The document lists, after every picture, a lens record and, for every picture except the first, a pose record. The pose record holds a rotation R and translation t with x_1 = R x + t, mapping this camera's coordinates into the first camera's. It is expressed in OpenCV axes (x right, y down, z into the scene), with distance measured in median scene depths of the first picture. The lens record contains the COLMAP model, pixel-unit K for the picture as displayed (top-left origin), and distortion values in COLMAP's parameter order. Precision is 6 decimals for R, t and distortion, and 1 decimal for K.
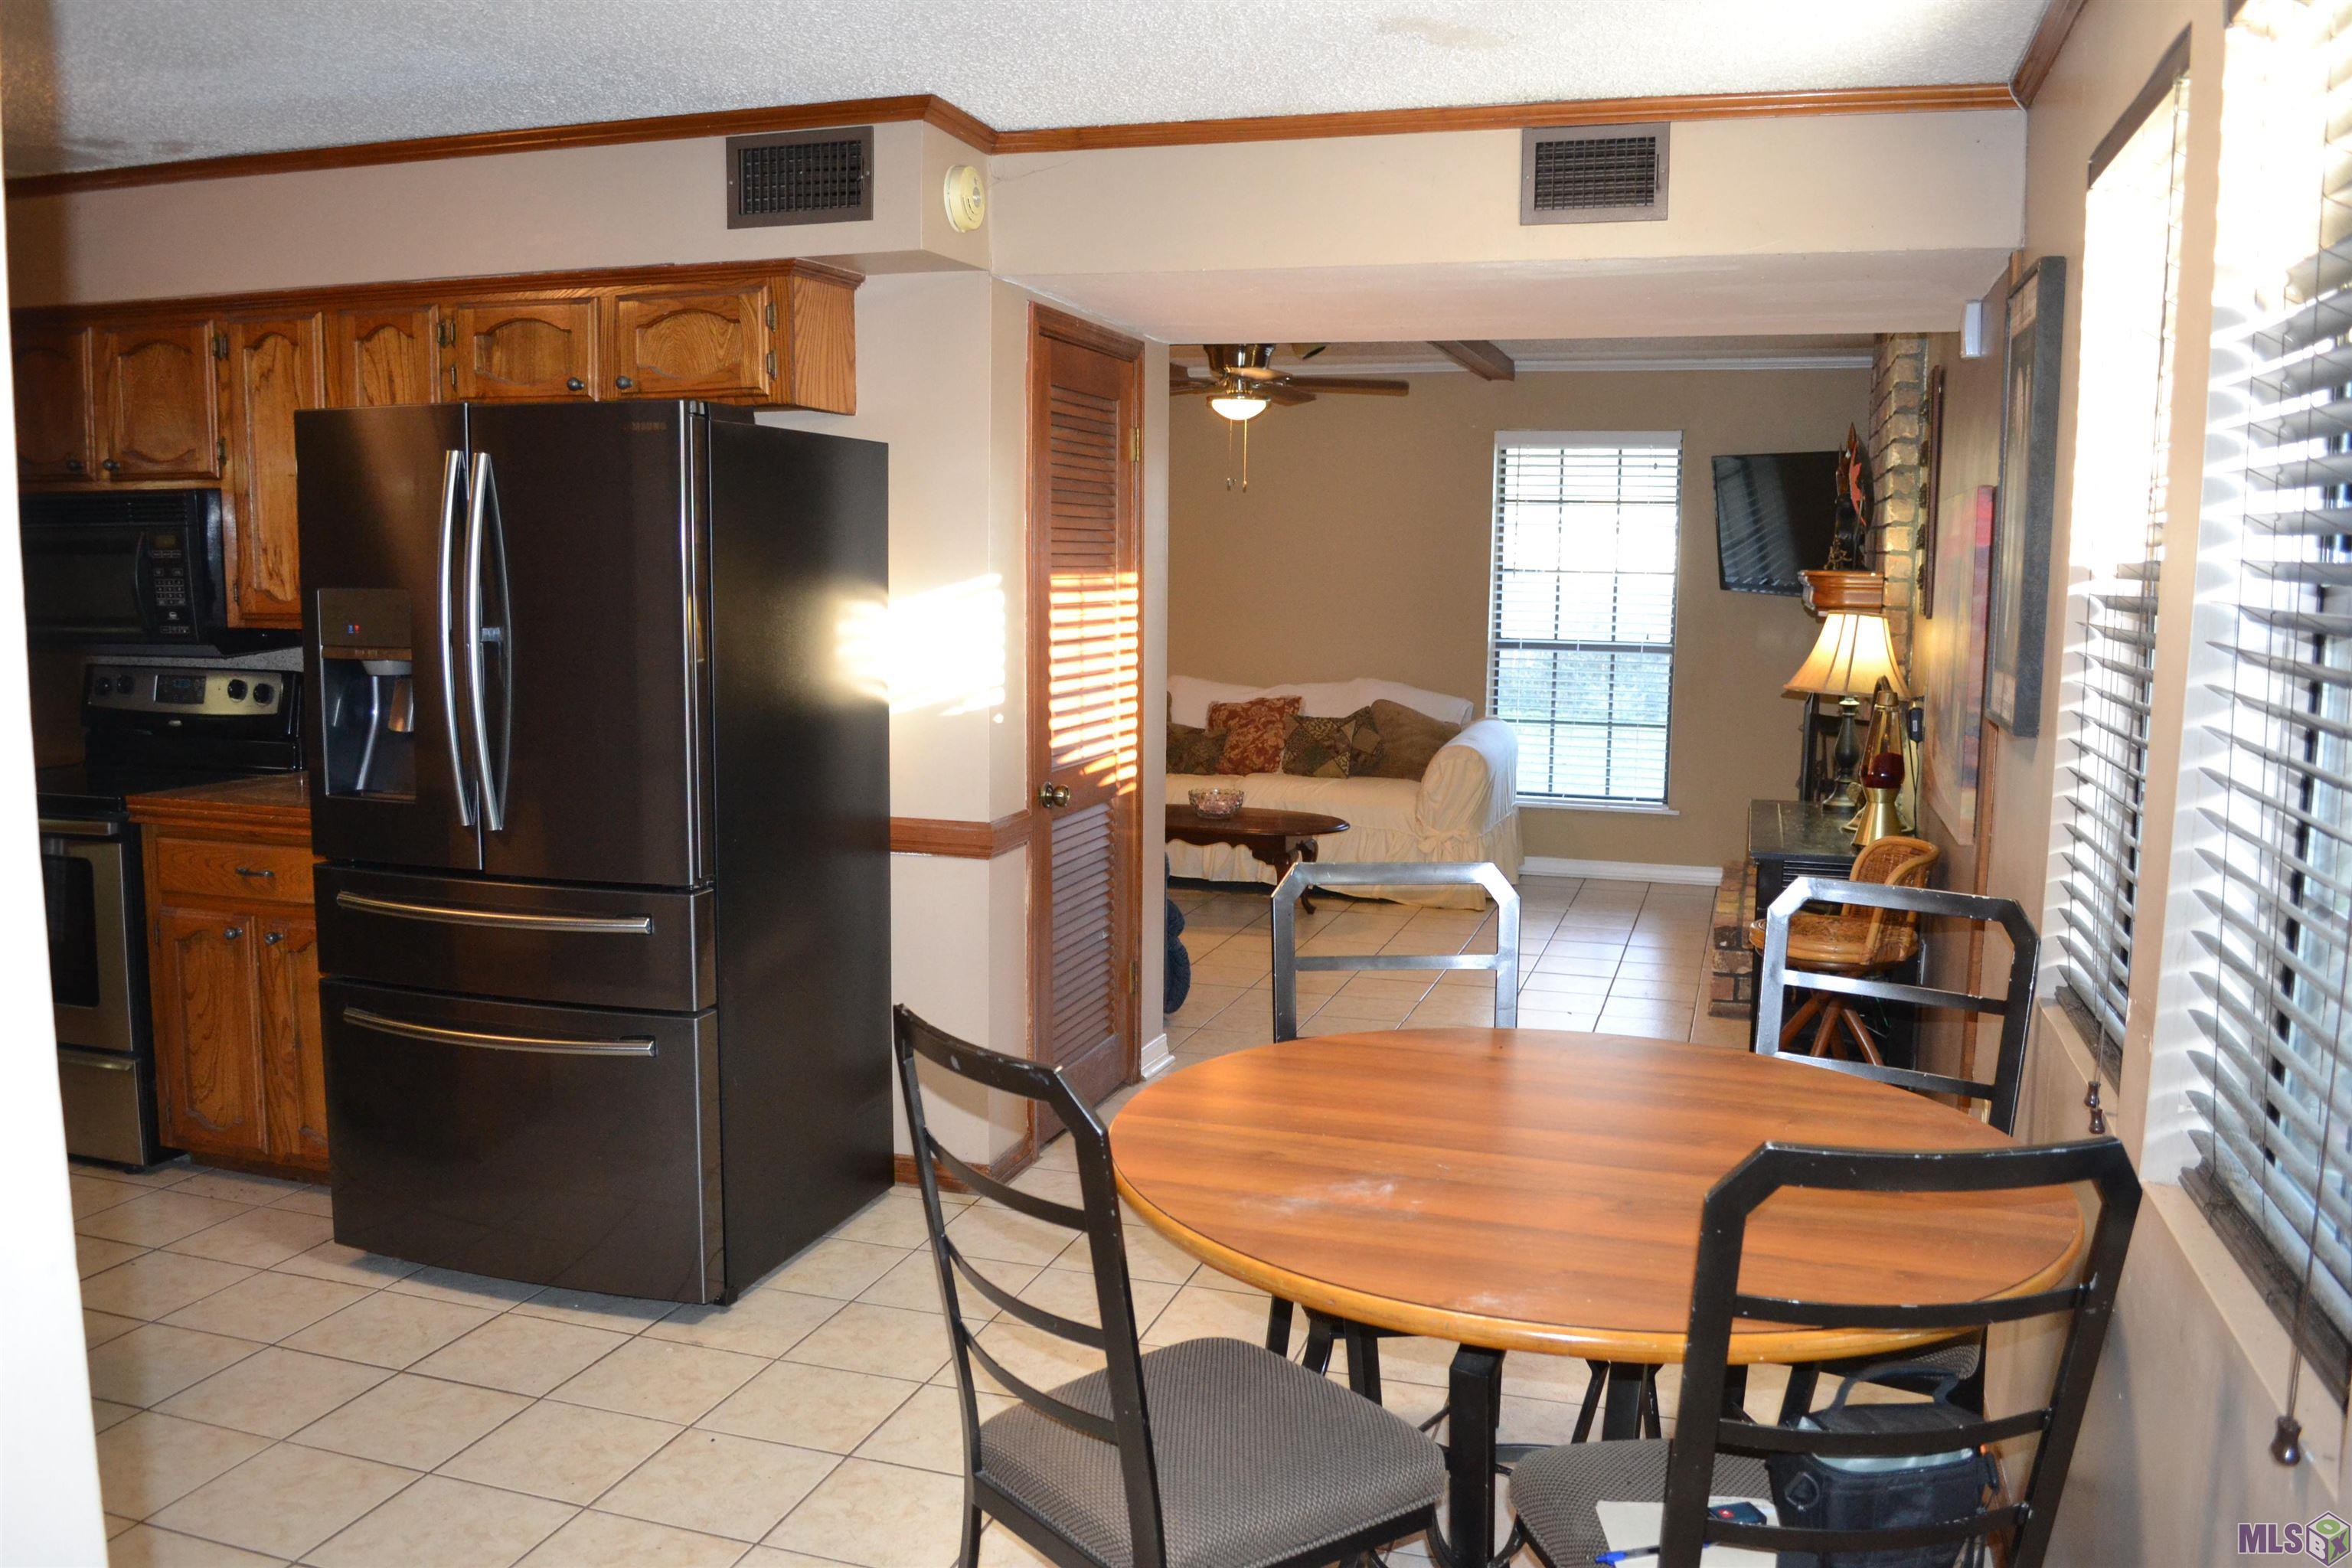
lens RADIAL K [[1862.6, 0, 1173.9], [0, 1862.6, 779.1], [0, 0, 1]] dist [-0.055986, -0.006393]
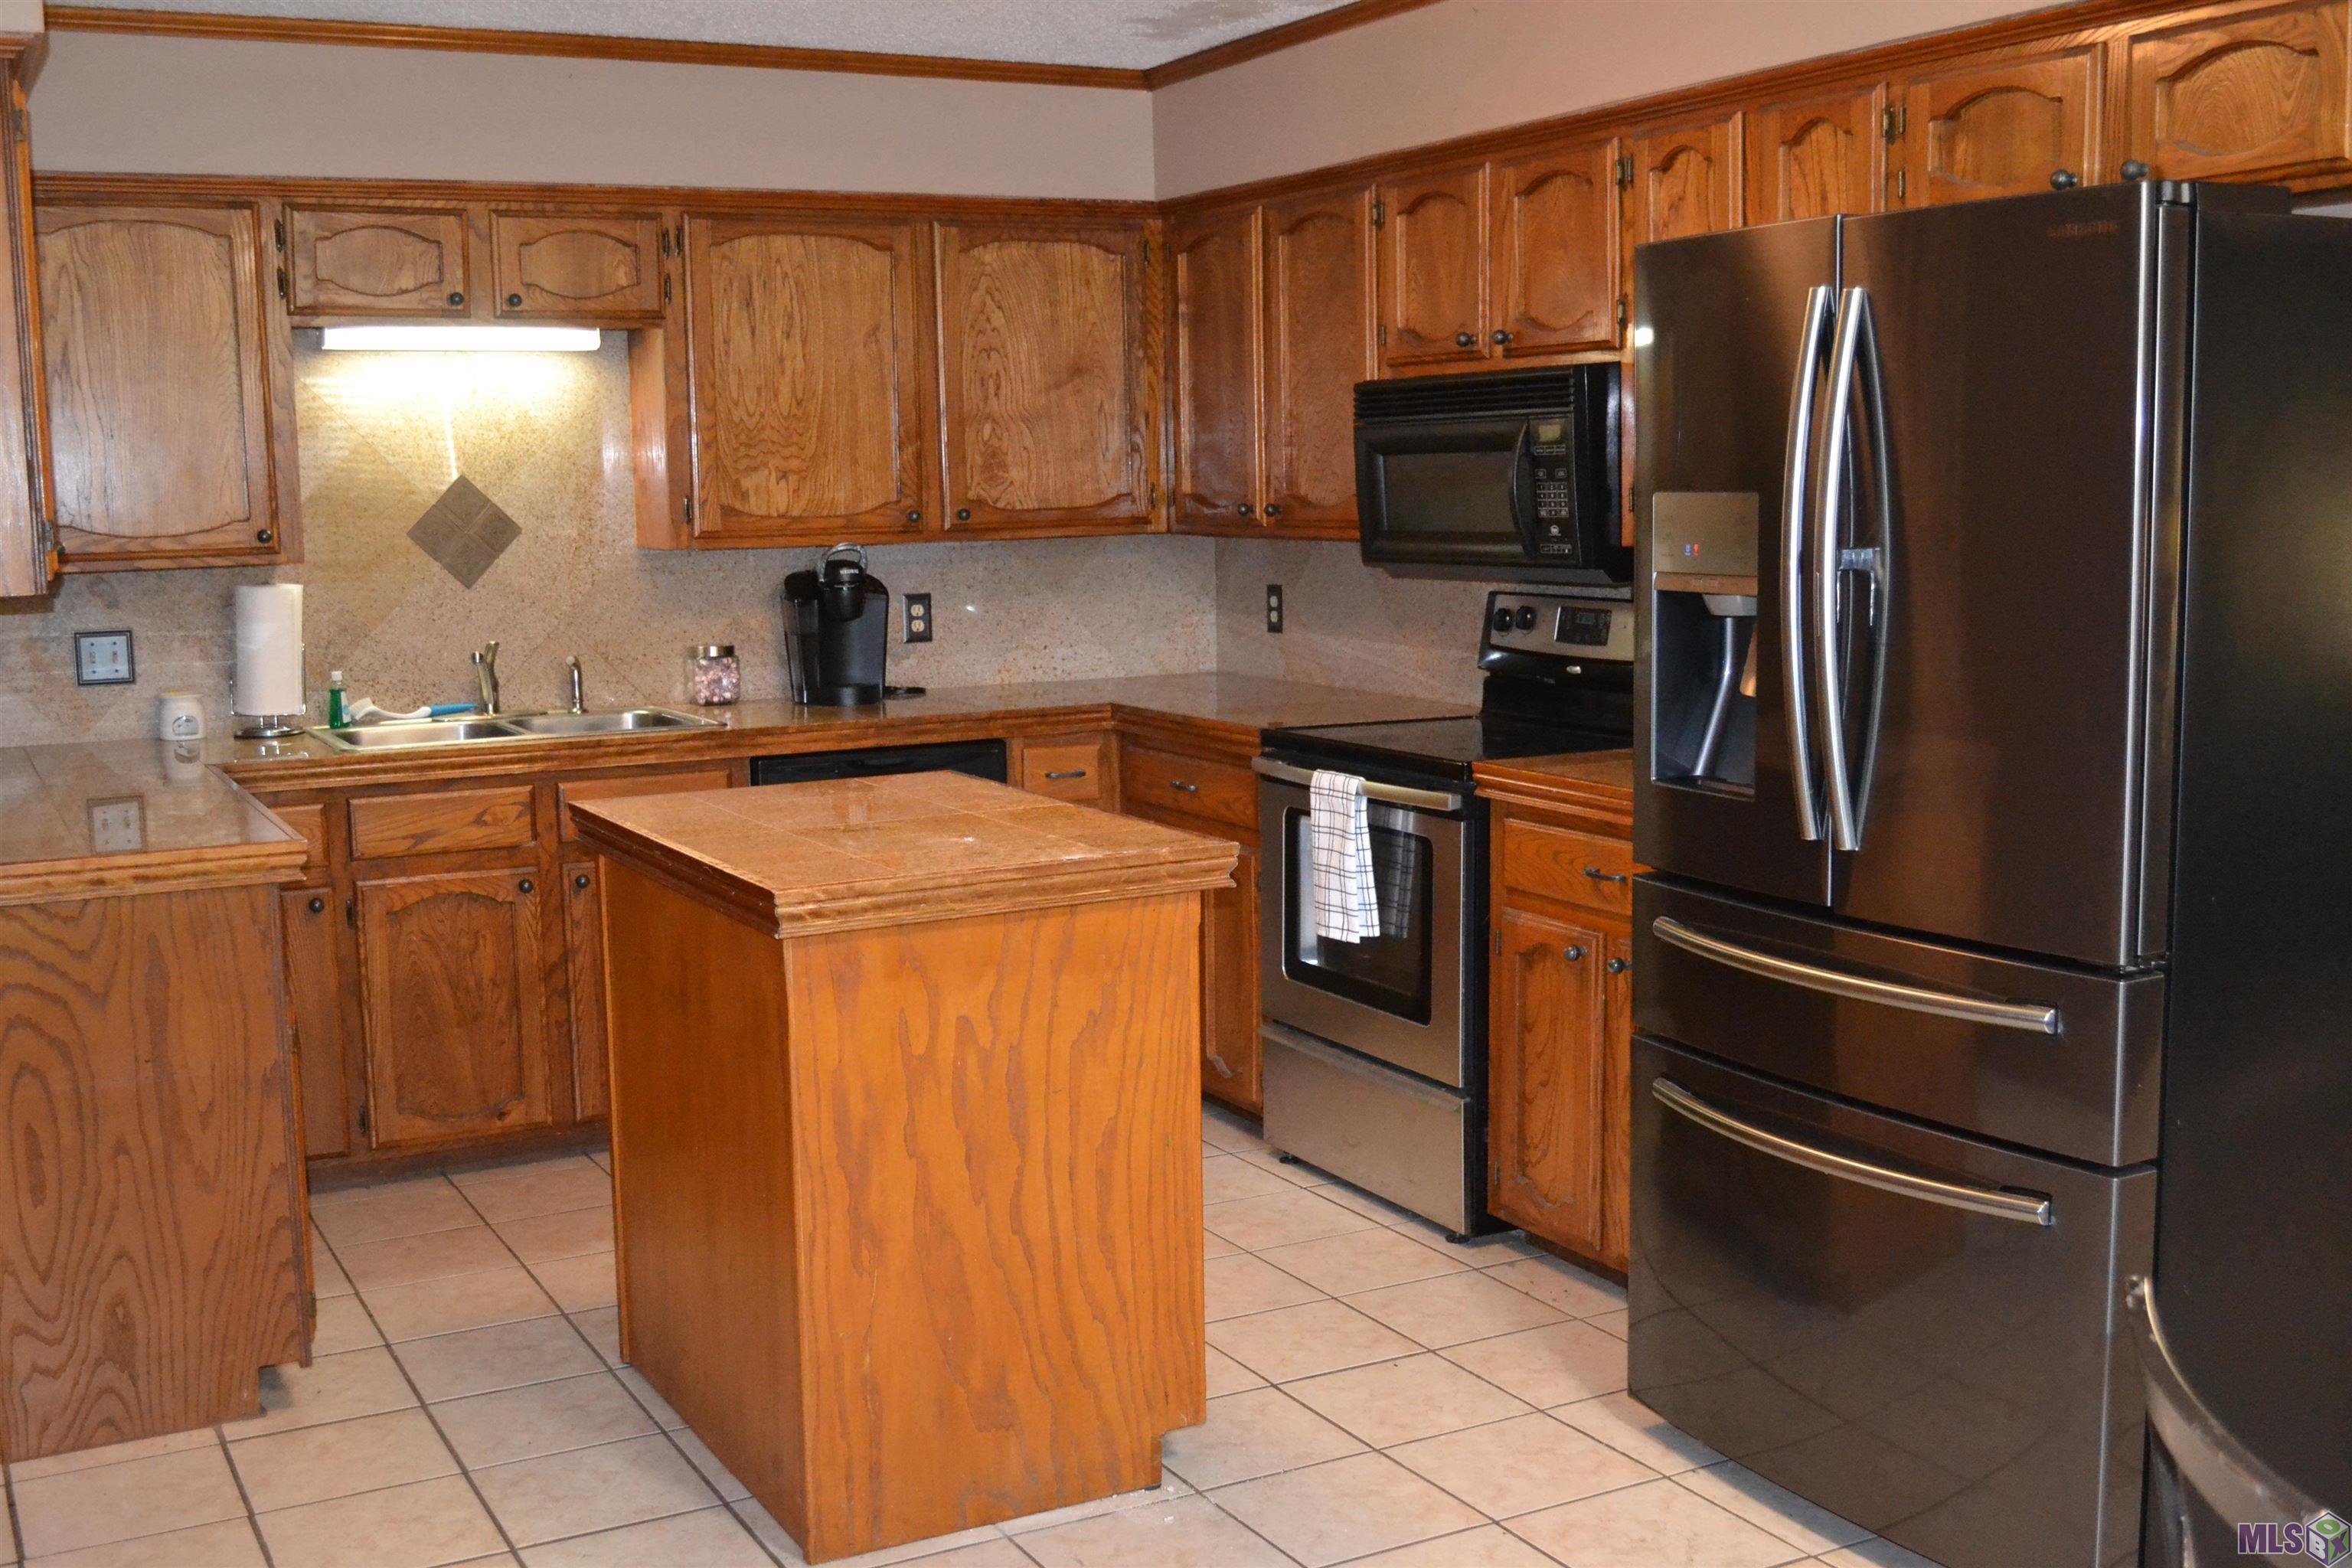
lens RADIAL K [[2449.6, 0, 1175.5], [0, 2449.6, 790.4], [0, 0, 1]] dist [-0.064852, 0.000000]
pose [[0.719432, 0.068072, -0.691219, 0.064851], [-0.056147, 0.997629, 0.039808, -0.014799], [0.692290, 0.010171, 0.721548, 0.180612]]
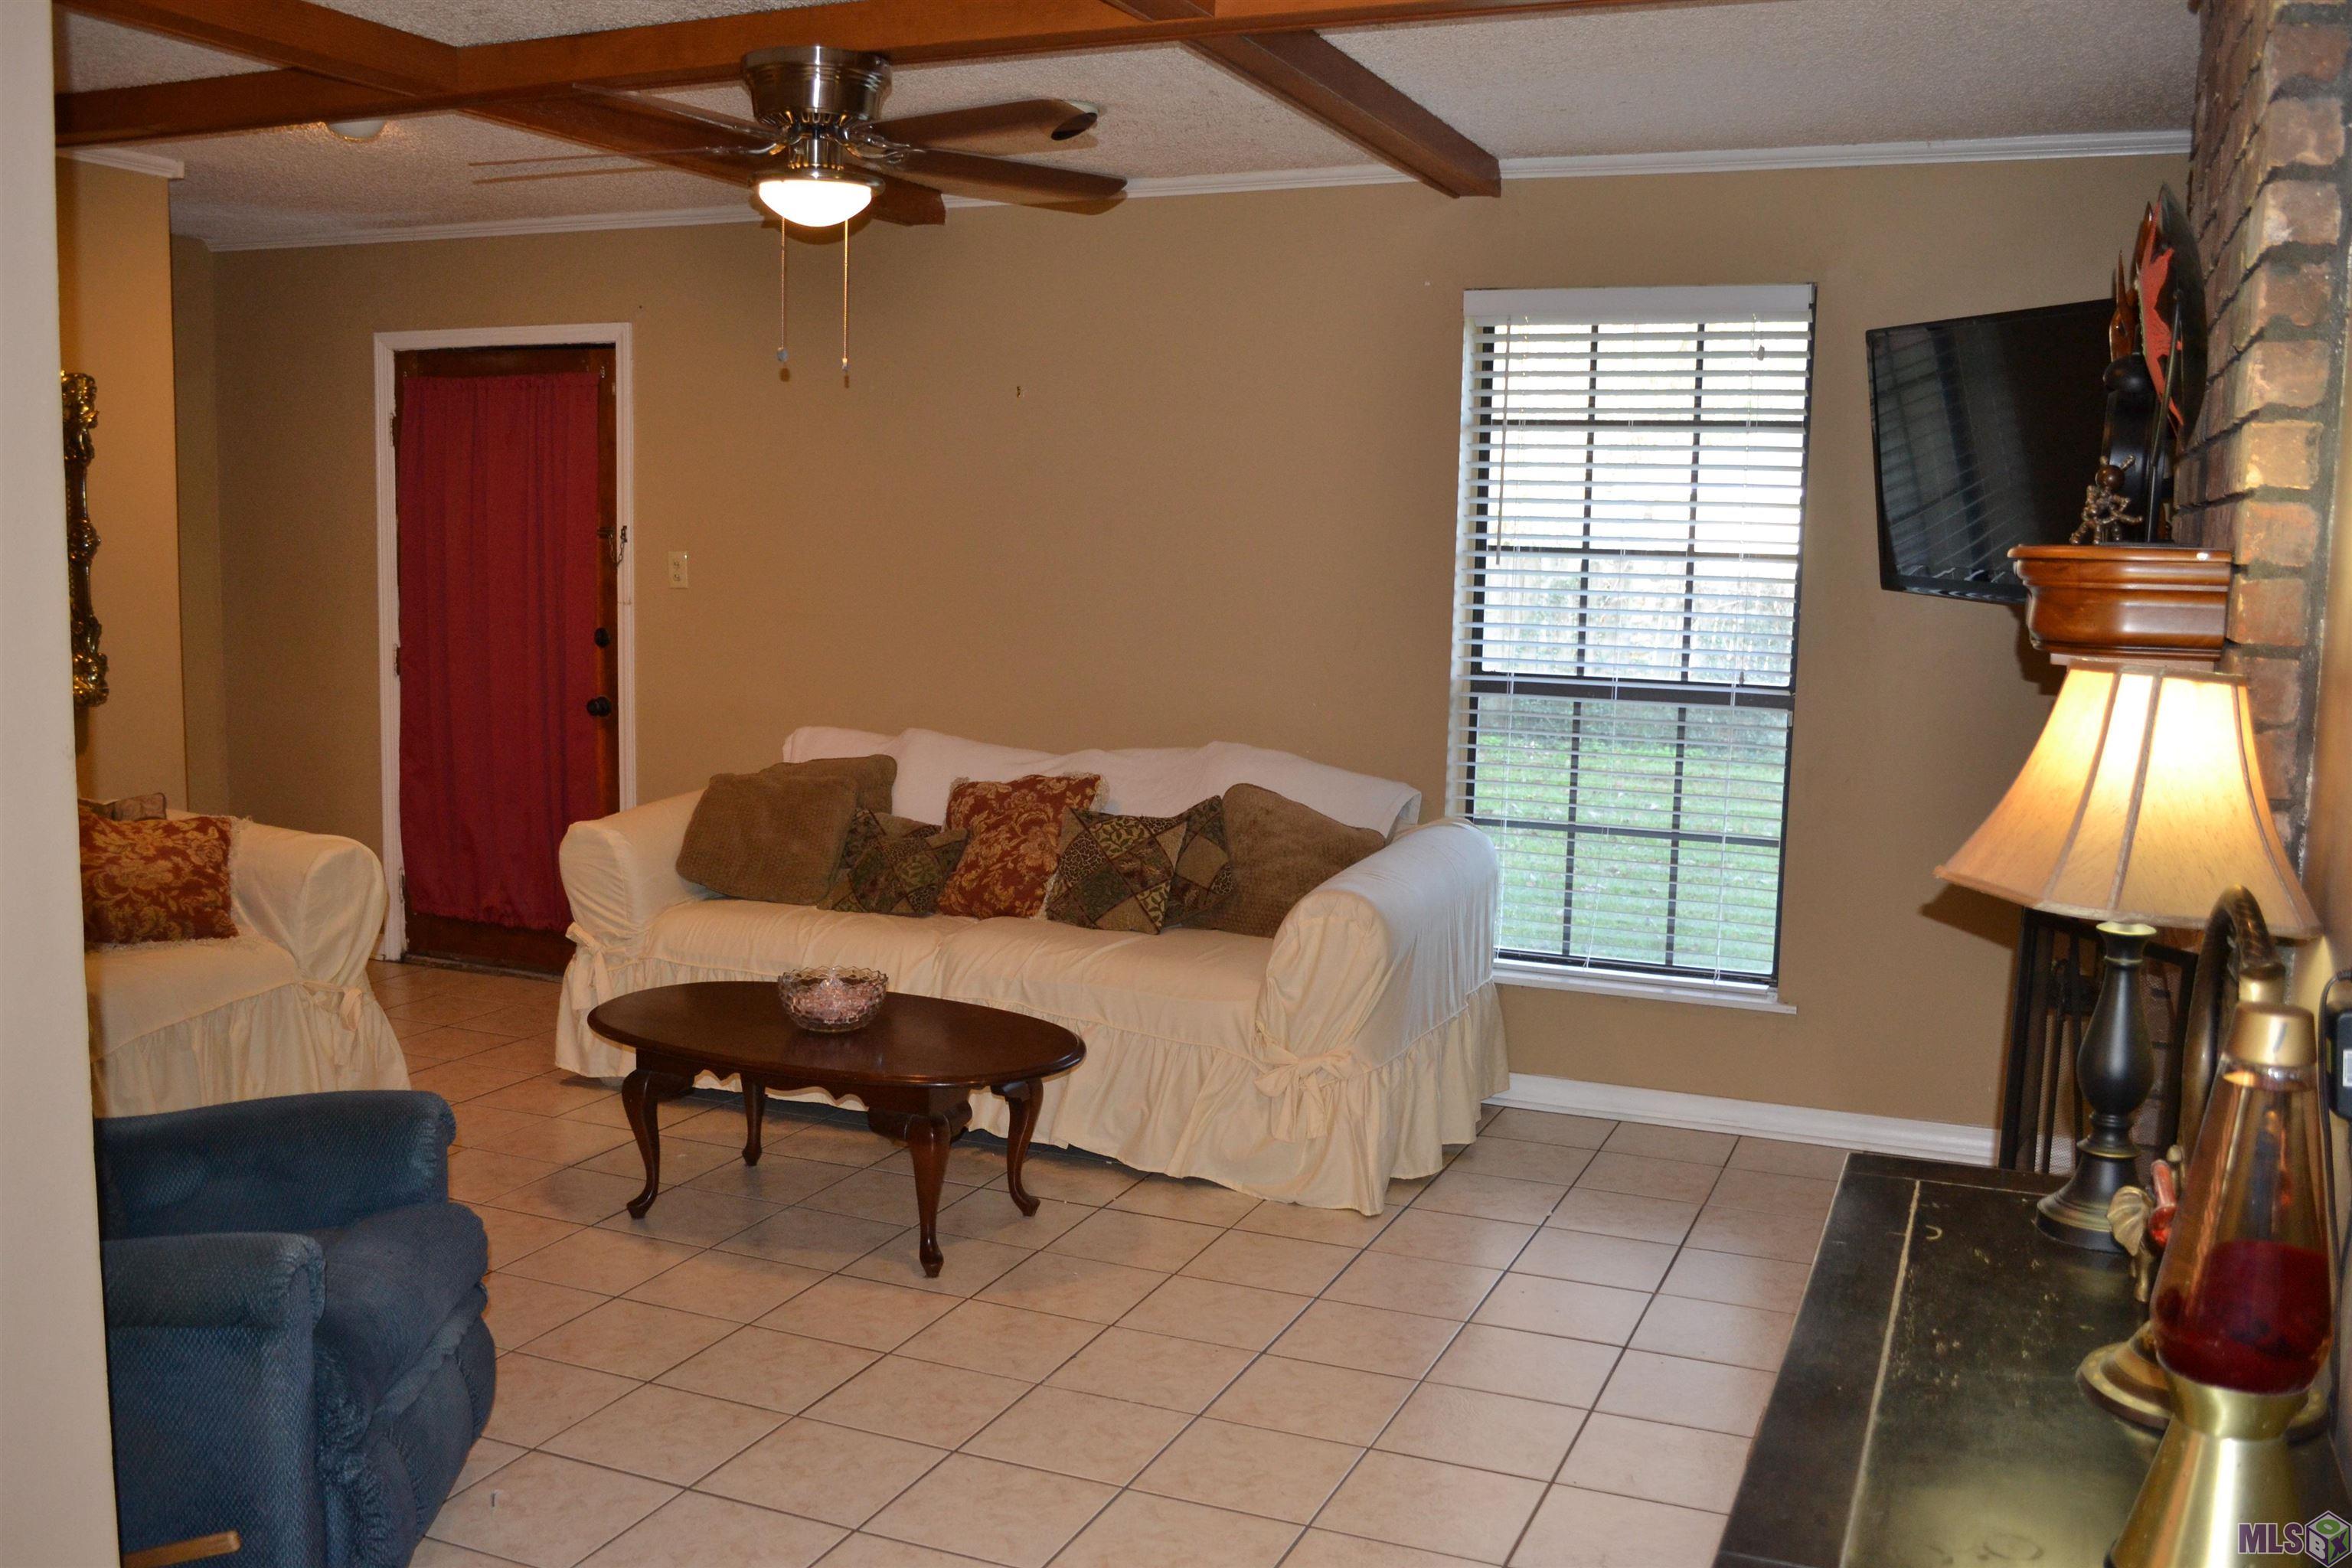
lens RADIAL K [[2060.5, 0, 1176.1], [0, 2060.5, 790.1], [0, 0, 1]] dist [-0.037943, -0.022552]
pose [[0.995700, 0.020254, -0.090396, 0.143755], [-0.020122, 0.999795, 0.002364, -0.041202], [0.090425, -0.000535, 0.995903, 0.390042]]
